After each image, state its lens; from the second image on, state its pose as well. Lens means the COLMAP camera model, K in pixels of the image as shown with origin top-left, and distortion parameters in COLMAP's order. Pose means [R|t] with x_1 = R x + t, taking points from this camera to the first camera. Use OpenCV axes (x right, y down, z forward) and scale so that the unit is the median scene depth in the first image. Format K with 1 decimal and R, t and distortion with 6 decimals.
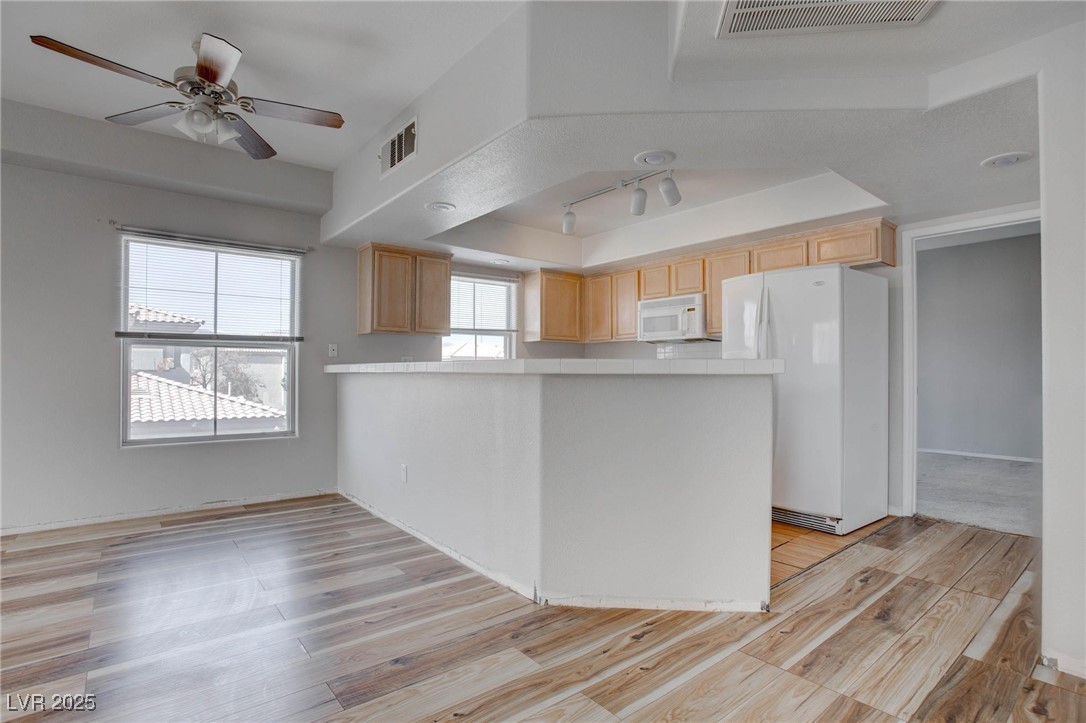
lens RADIAL K [[535.8, 0, 547.3], [0, 535.8, 374.4], [0, 0, 1]] dist [-0.048835, 0.000315]
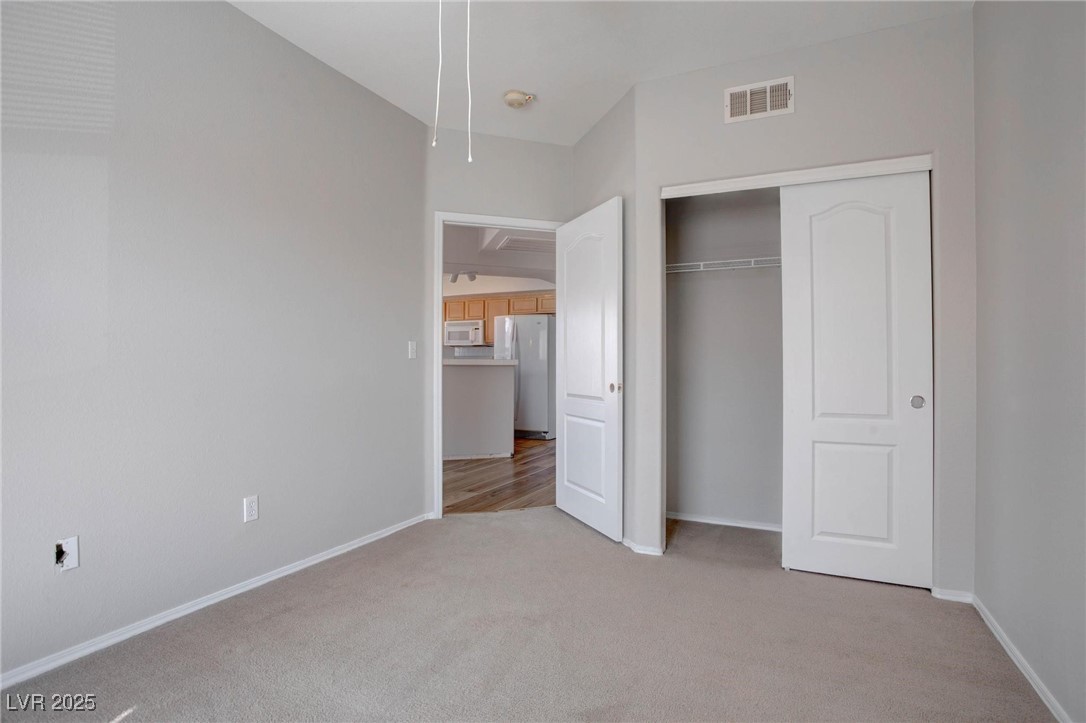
lens RADIAL K [[535.8, 0, 547.3], [0, 535.8, 374.4], [0, 0, 1]] dist [-0.048835, 0.000315]
pose [[0.912158, -0.007340, 0.409774, -0.237524], [0.000618, 0.999863, 0.016533, -0.001492], [-0.409839, -0.014828, 0.912037, -0.688445]]
